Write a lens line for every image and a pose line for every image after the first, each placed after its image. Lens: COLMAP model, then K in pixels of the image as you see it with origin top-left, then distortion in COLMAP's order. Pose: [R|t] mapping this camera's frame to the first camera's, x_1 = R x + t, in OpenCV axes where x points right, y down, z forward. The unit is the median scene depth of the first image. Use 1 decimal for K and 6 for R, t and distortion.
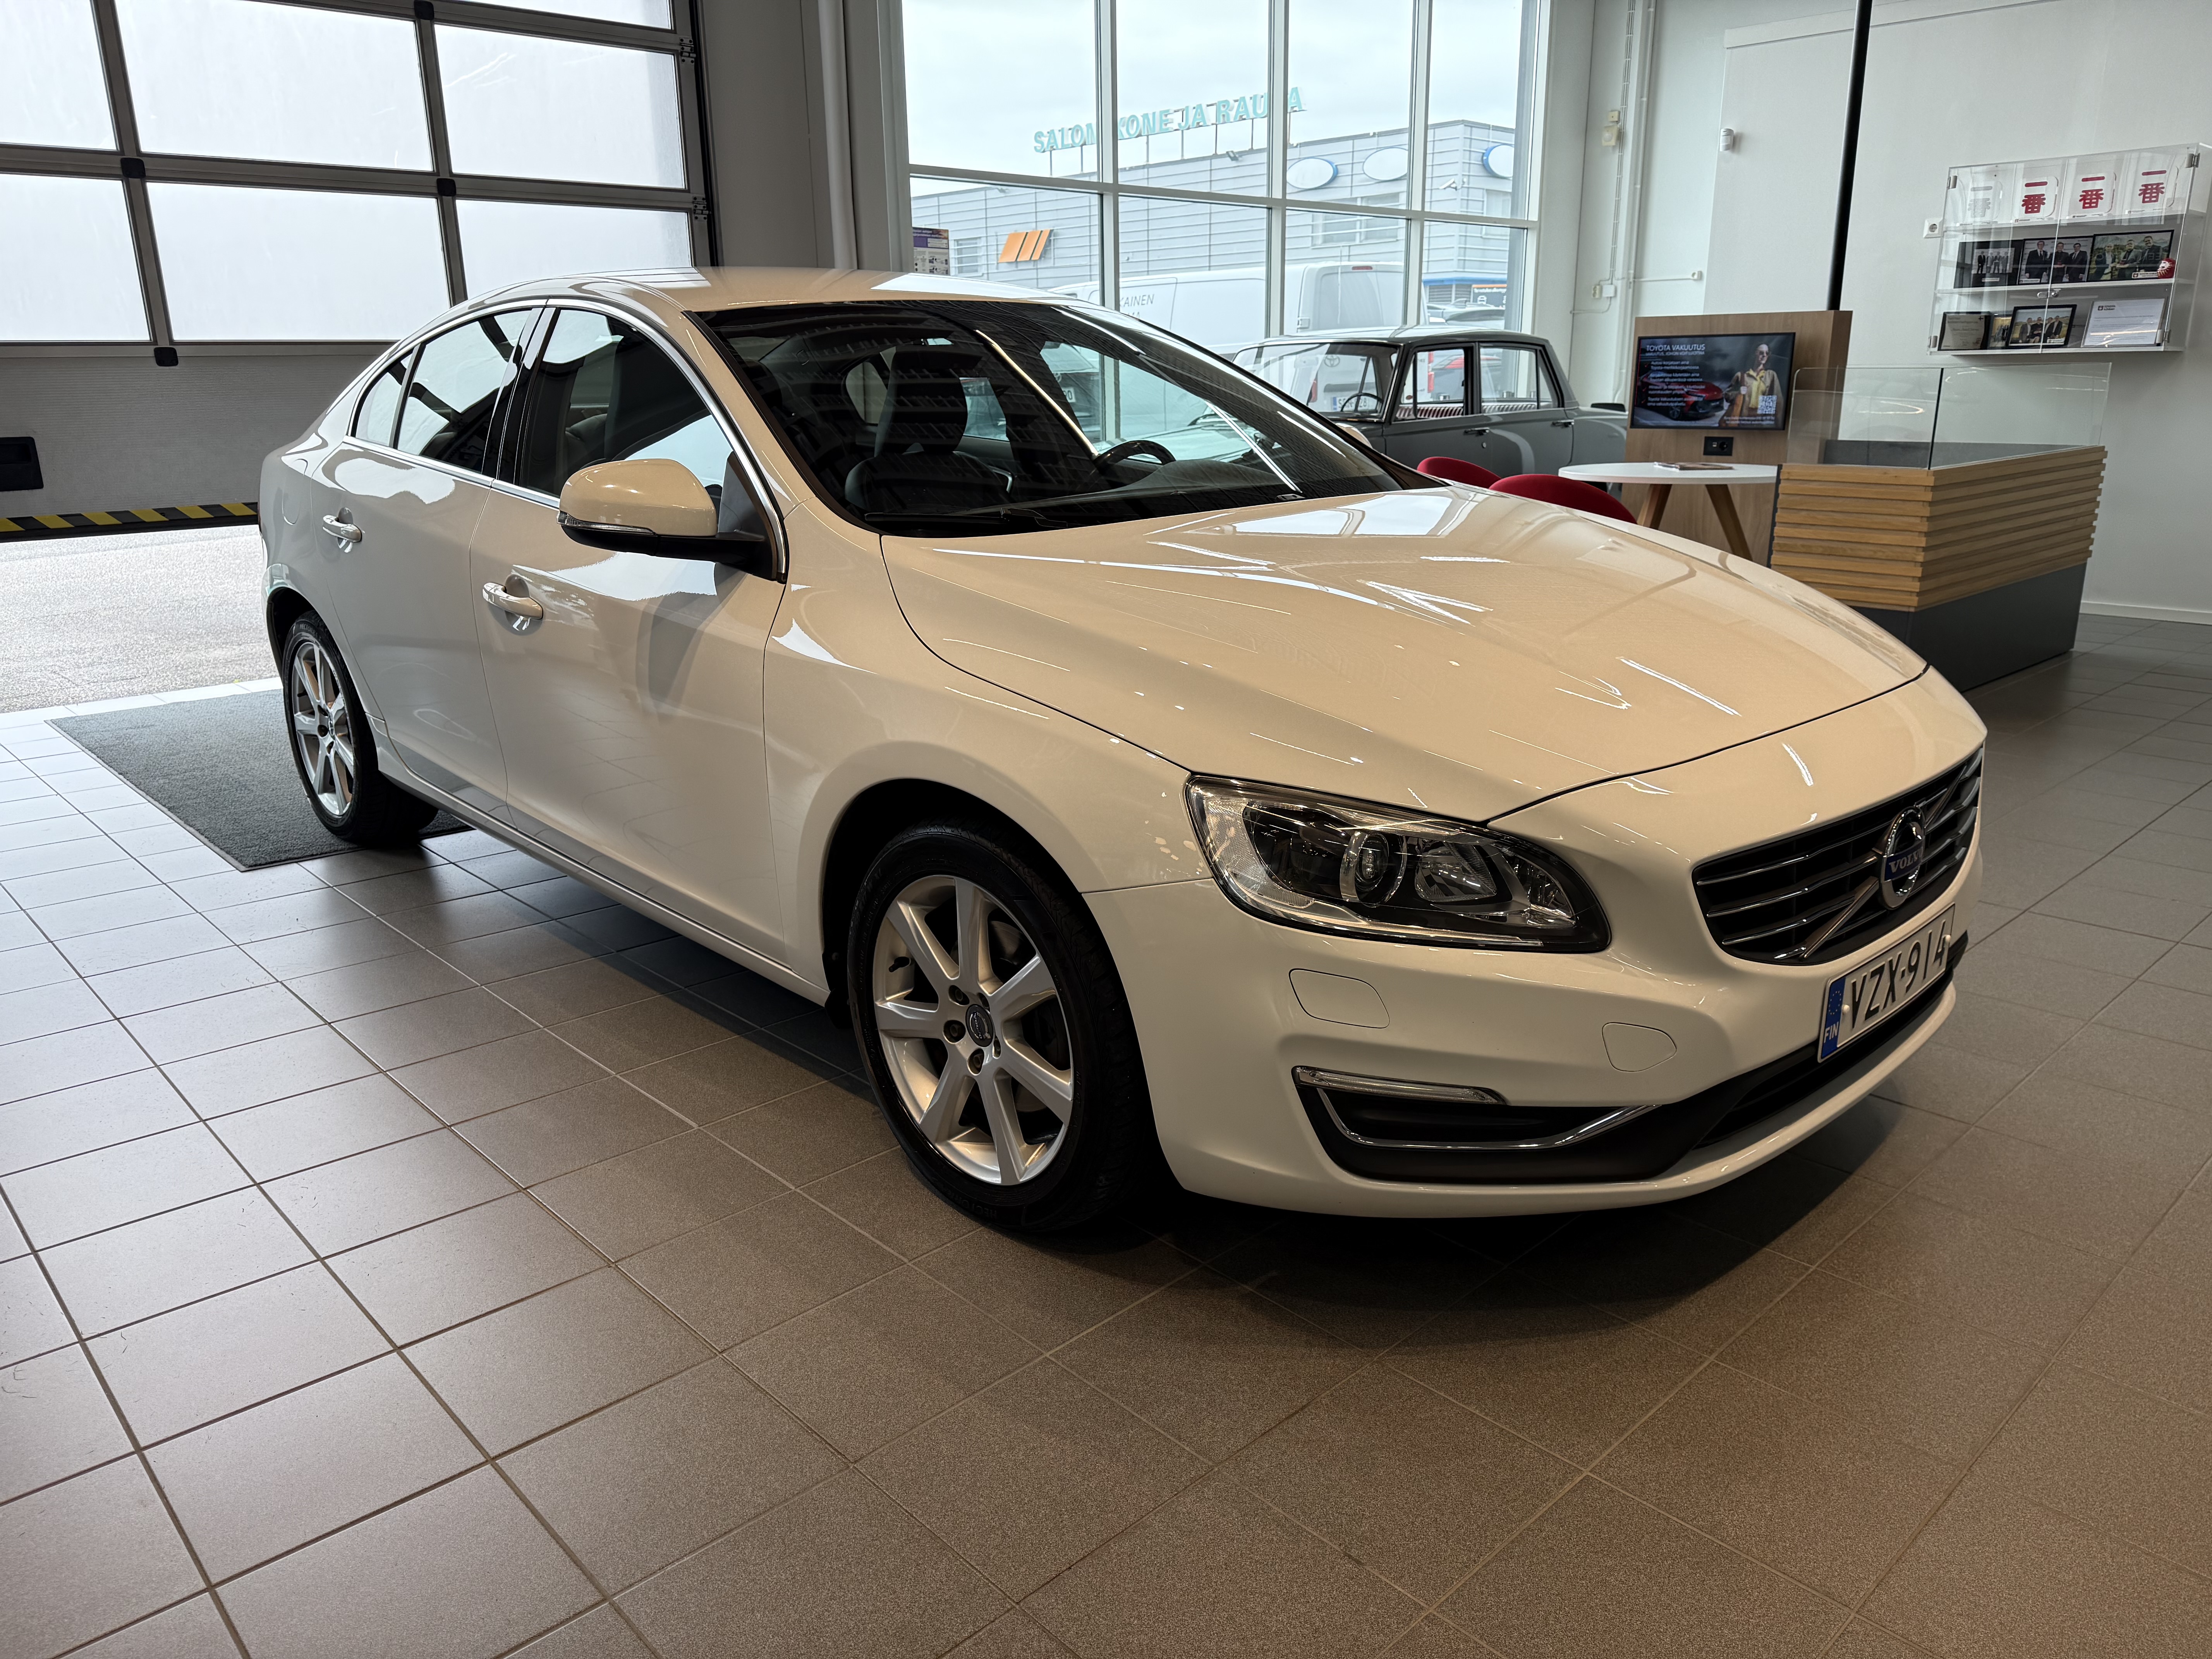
lens RADIAL K [[1577.8, 0, 1106.0], [0, 1577.8, 829.5], [0, 0, 1]] dist [0.003596, -0.005609]
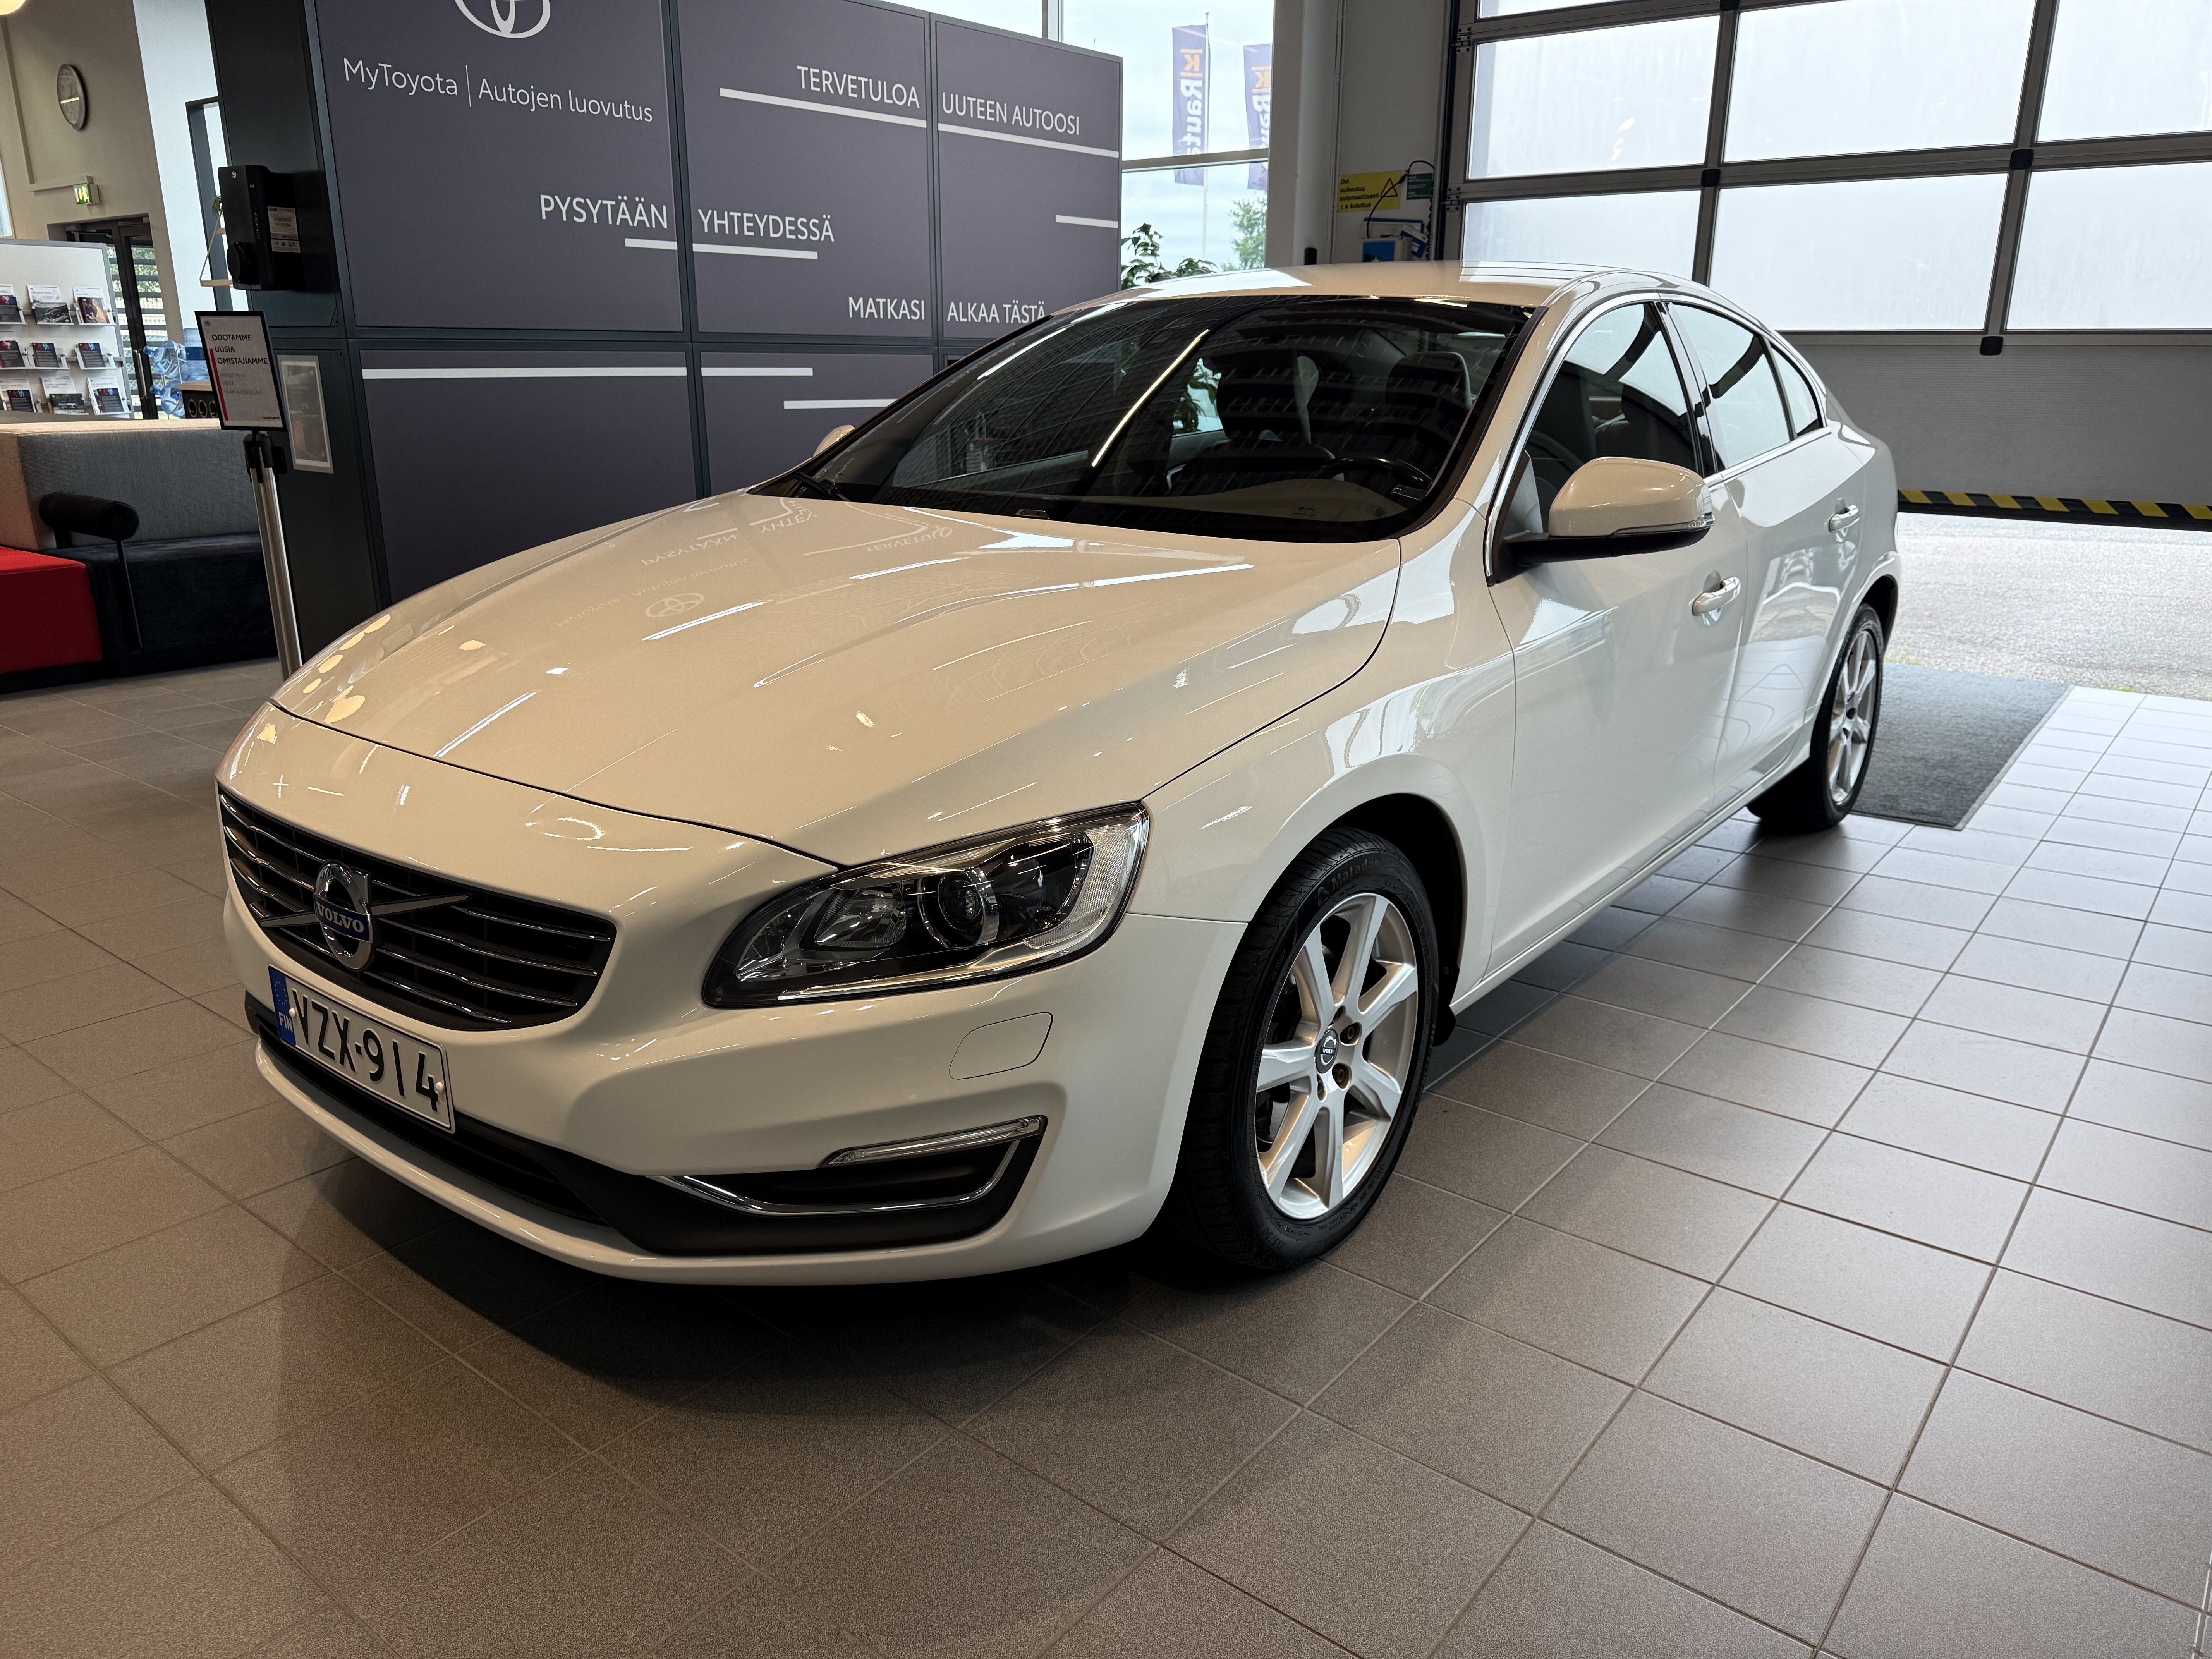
lens RADIAL K [[1567.2, 0, 1106.0], [0, 1567.2, 829.5], [0, 0, 1]] dist [0.061001, -0.090889]
pose [[0.158007, 0.295038, -0.942330, 0.369212], [-0.286946, 0.926855, 0.242078, -0.096712], [0.944826, 0.232147, 0.231110, 0.308220]]
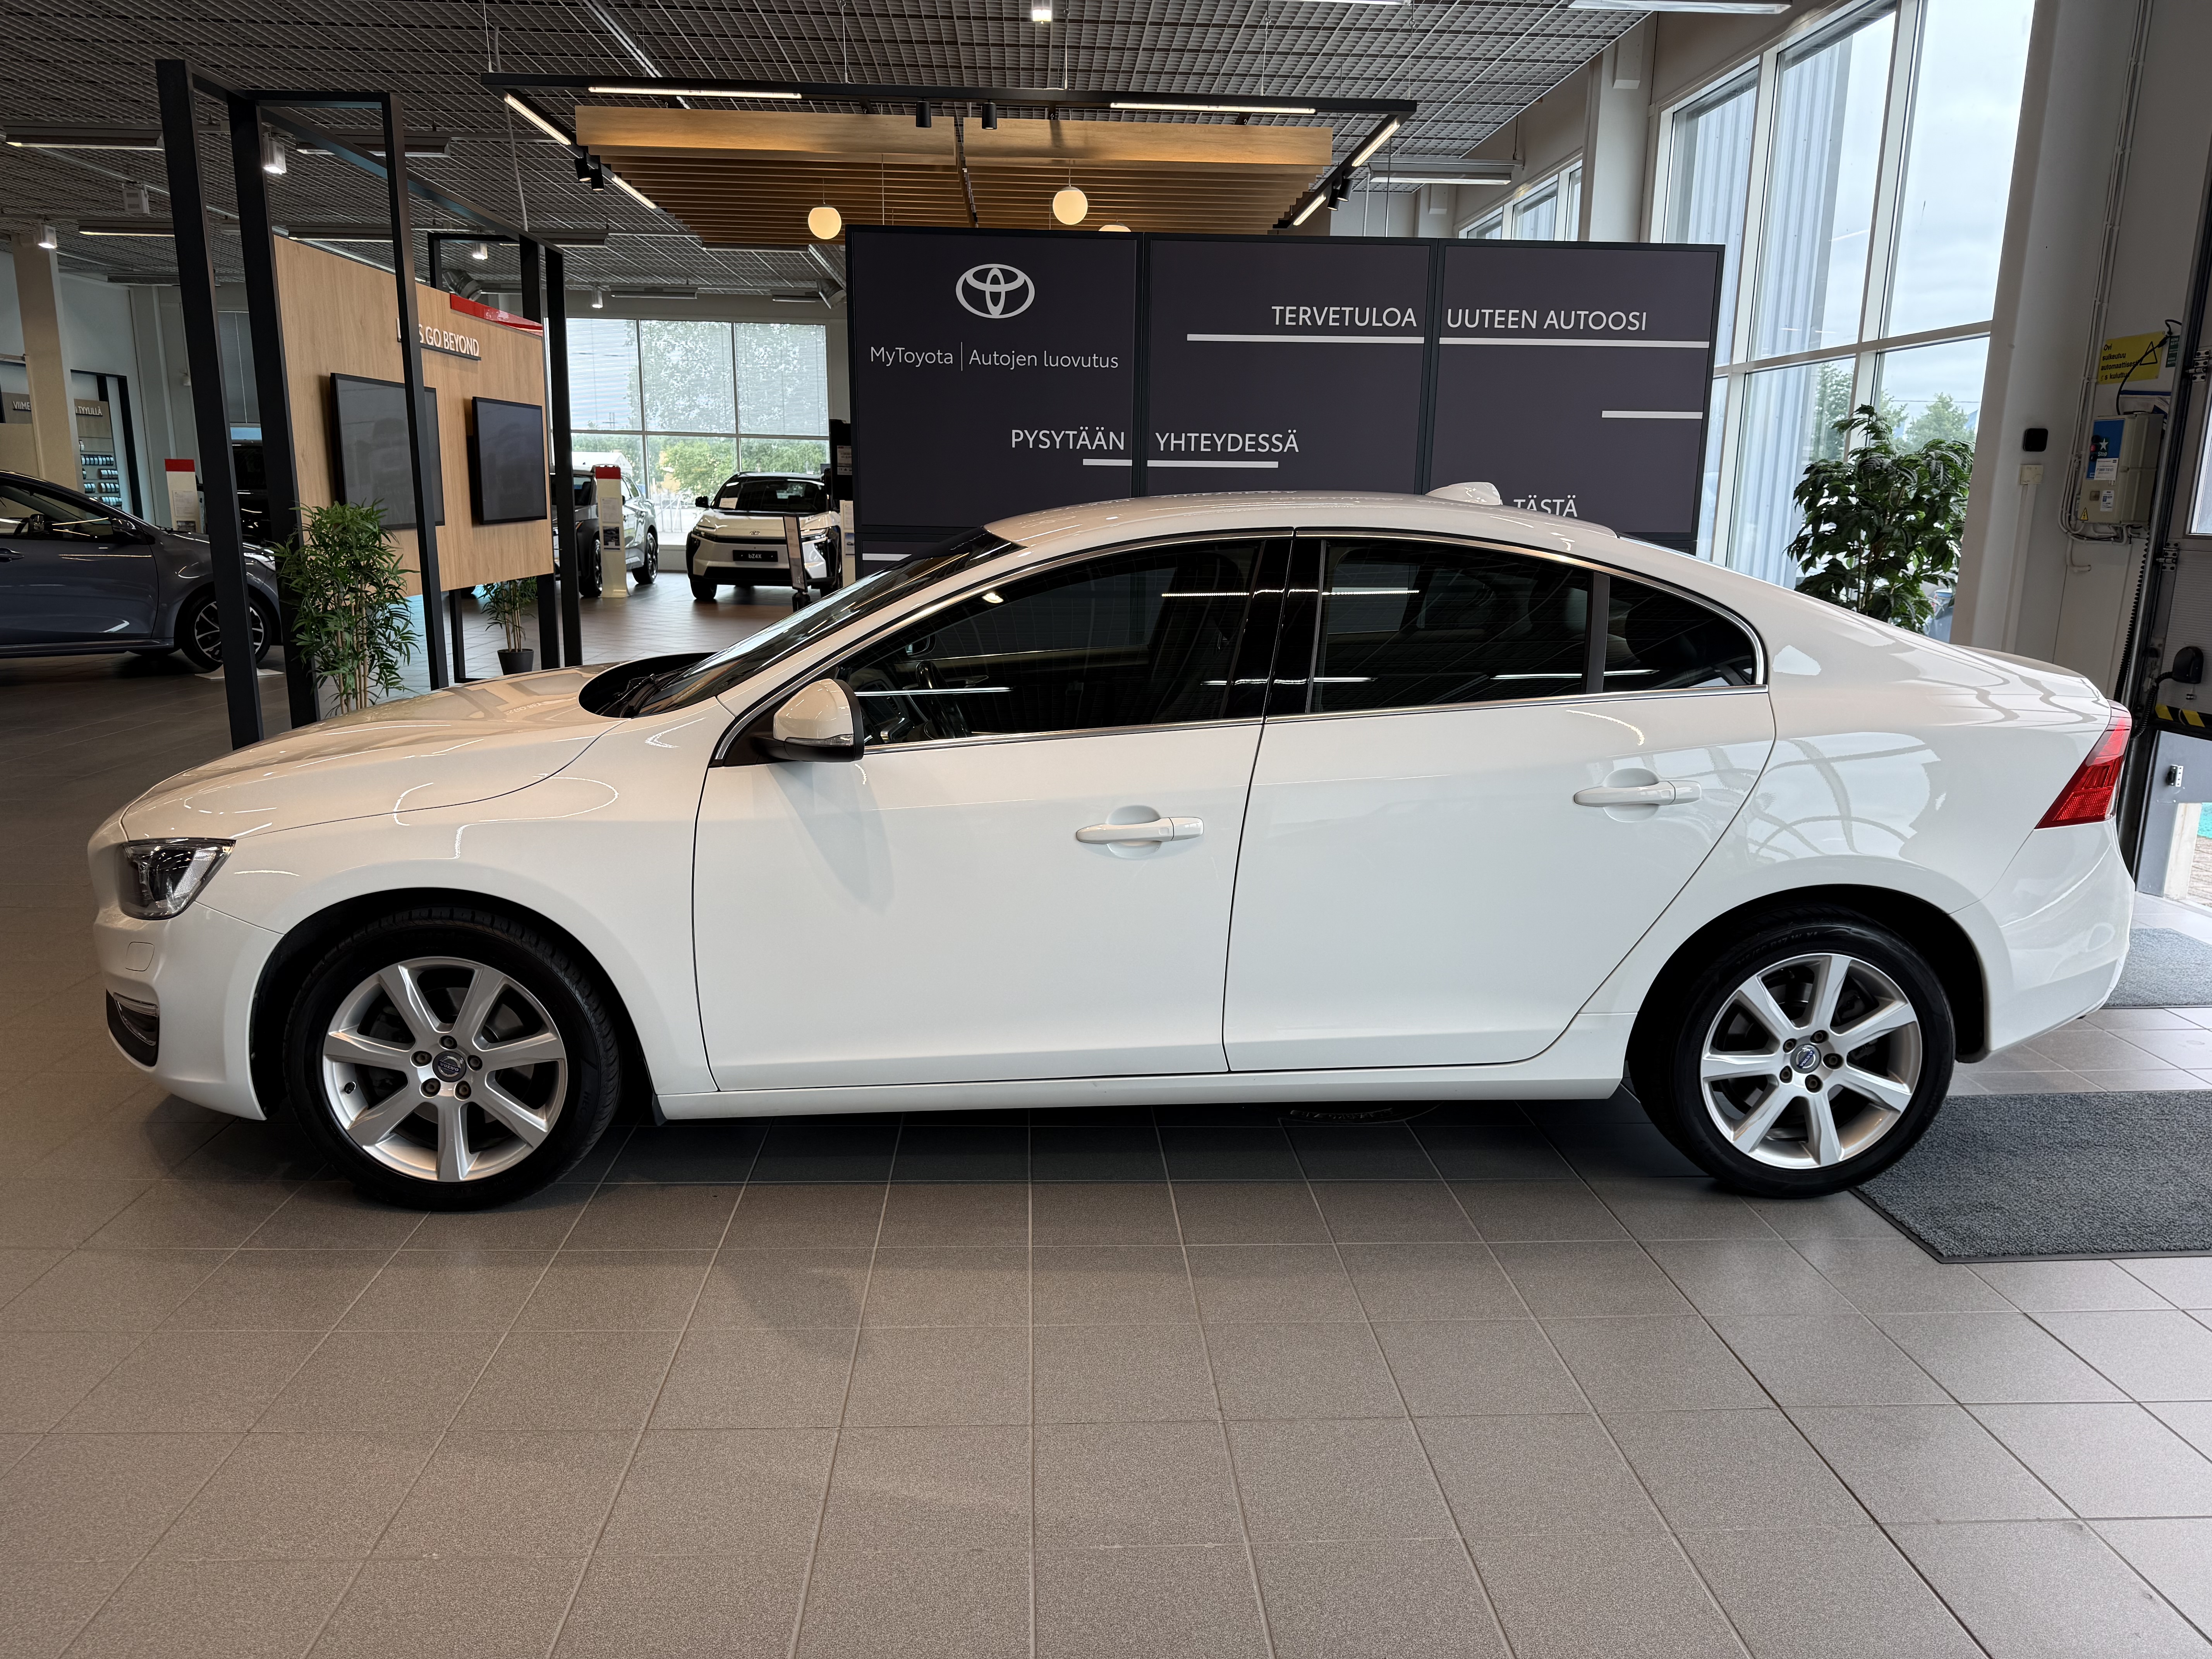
lens RADIAL K [[1549.2, 0, 1108.0], [0, 1549.2, 883.7], [0, 0, 1]] dist [0.082396, -0.097629]
pose [[-0.635385, 0.192131, -0.747911, 0.311238], [-0.227987, 0.878700, 0.419415, -0.243012], [0.737772, 0.437004, -0.514509, 0.703880]]
